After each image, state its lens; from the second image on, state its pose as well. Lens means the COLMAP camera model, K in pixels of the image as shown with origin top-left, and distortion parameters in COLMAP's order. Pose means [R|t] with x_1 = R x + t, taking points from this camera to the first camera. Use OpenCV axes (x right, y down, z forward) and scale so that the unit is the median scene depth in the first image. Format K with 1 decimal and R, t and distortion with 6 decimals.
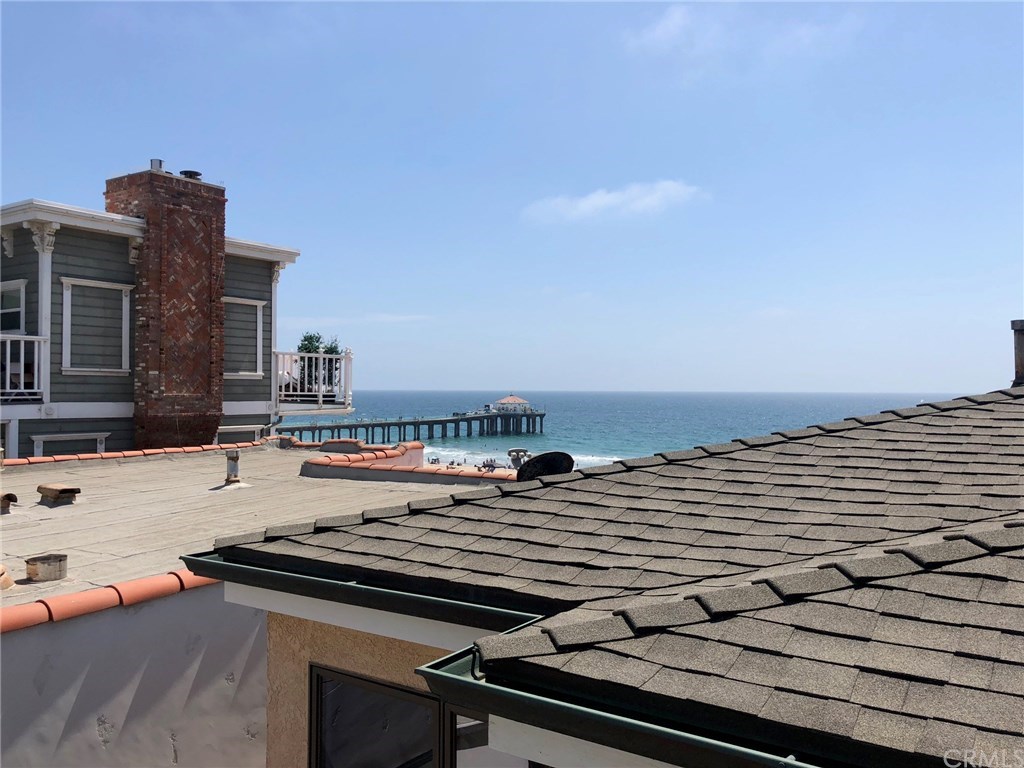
lens RADIAL K [[855.8, 0, 512.0], [0, 855.8, 384.0], [0, 0, 1]] dist [0.011300, 0.001584]
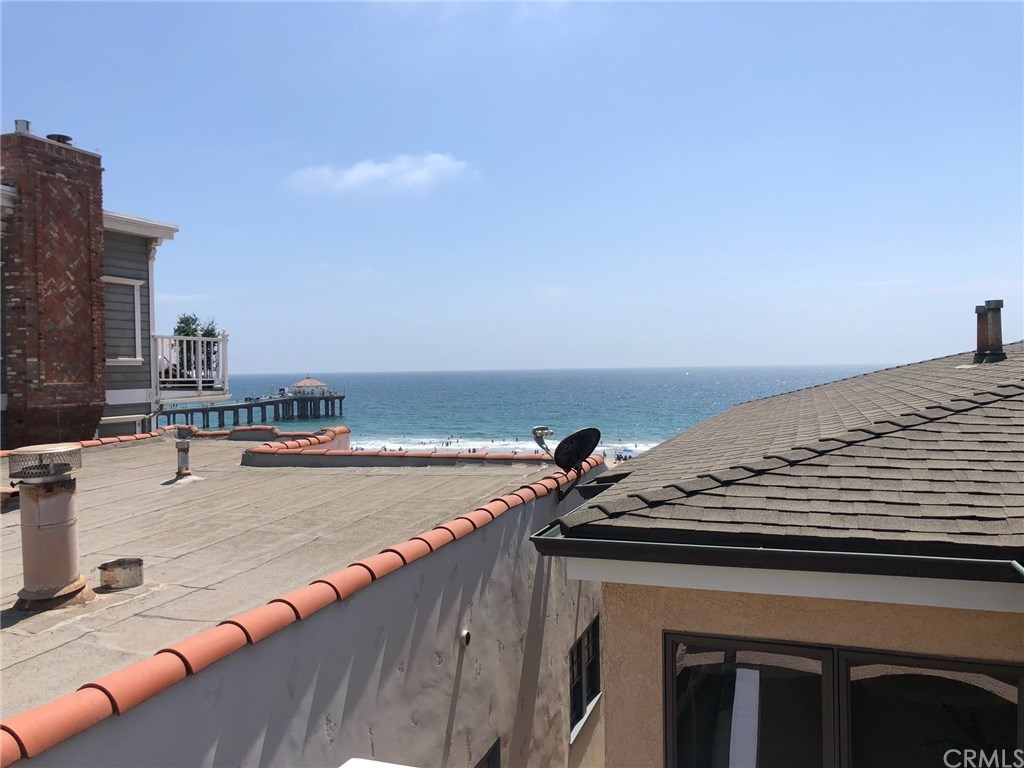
lens RADIAL K [[855.8, 0, 512.0], [0, 855.8, 384.0], [0, 0, 1]] dist [0.011300, 0.001584]
pose [[0.971676, -0.025015, 0.234991, -0.131613], [0.019602, 0.999487, 0.025340, -0.001003], [-0.235505, -0.020016, 0.971667, 0.007318]]
